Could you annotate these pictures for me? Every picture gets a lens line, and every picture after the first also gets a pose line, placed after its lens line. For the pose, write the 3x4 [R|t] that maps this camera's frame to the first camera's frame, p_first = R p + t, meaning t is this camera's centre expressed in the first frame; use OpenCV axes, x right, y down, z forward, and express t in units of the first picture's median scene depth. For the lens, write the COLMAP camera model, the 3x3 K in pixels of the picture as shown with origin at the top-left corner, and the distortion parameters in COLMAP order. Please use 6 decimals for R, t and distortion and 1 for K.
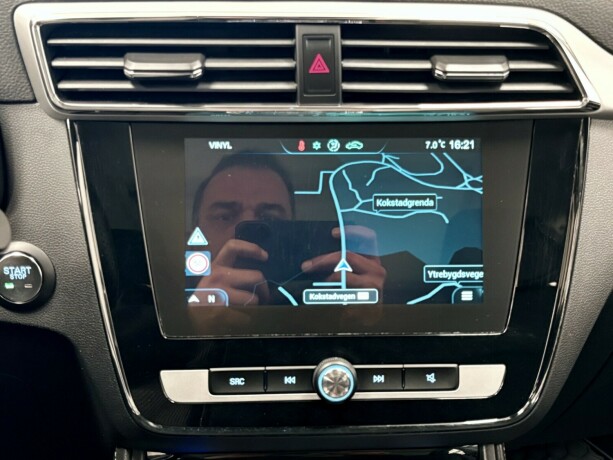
lens RADIAL K [[852.2, 0, 307.1], [0, 852.2, 231.9], [0, 0, 1]] dist [-0.007656, 0.000000]
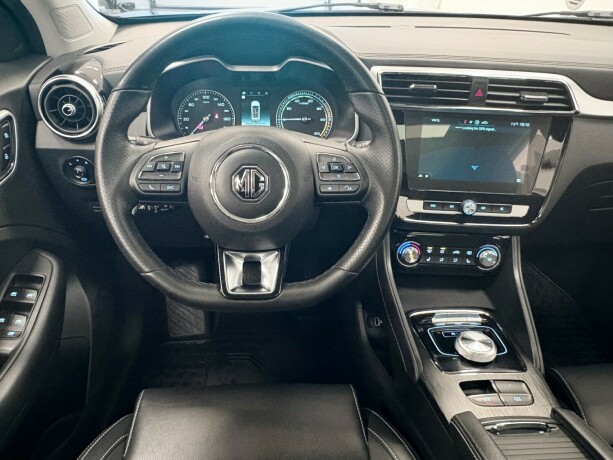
lens RADIAL K [[456.5, 0, 293.3], [0, 456.5, 230.1], [0, 0, 1]] dist [-0.012317, 0.005831]
pose [[0.996518, 0.063983, -0.053460, -0.462350], [-0.054435, 0.984937, 0.164125, 0.031629], [0.063156, -0.160643, 0.984990, -0.544026]]
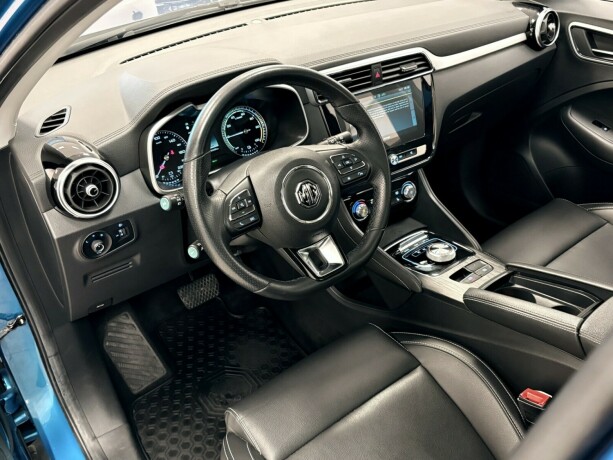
lens RADIAL K [[568.0, 0, 306.8], [0, 568.0, 228.5], [0, 0, 1]] dist [0.066296, 0.000000]
pose [[0.862176, -0.307794, 0.402387, -1.379619], [0.226680, 0.944711, 0.236931, -0.214597], [-0.453065, -0.113064, 0.884279, -1.059028]]
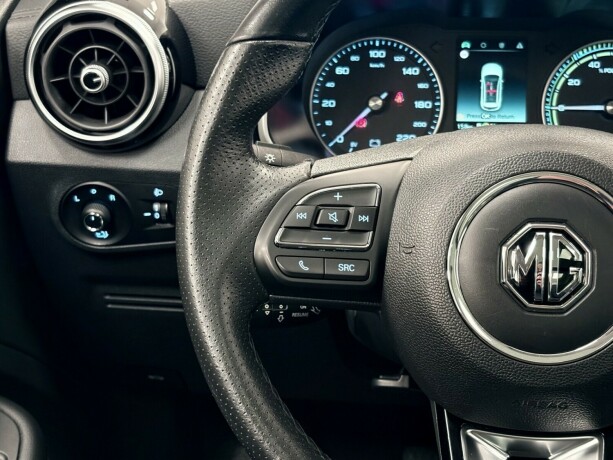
lens RADIAL K [[1071.9, 0, 303.3], [0, 1071.9, 227.3], [0, 0, 1]] dist [0.107049, 0.000000]
pose [[0.976964, 0.092361, -0.192380, -0.661673], [-0.082605, 0.994885, 0.058147, 0.026845], [0.196766, -0.040916, 0.979596, -0.535798]]
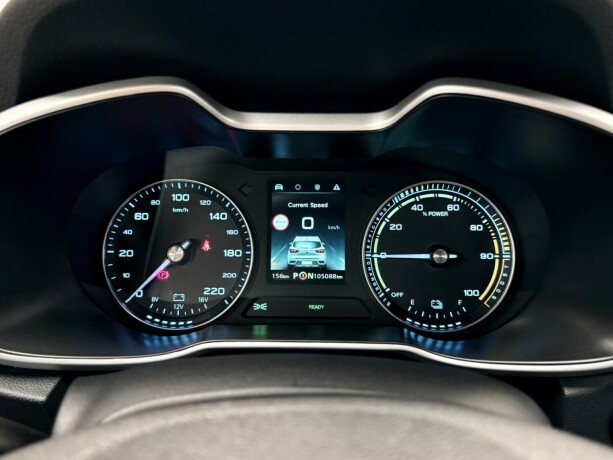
lens RADIAL K [[502.9, 0, 309.8], [0, 502.9, 235.5], [0, 0, 1]] dist [0.076874, -0.011108]
pose [[0.989923, 0.065936, -0.125322, -0.625800], [-0.063459, 0.997704, 0.023658, -0.128758], [0.126594, -0.015467, 0.991834, 0.460079]]
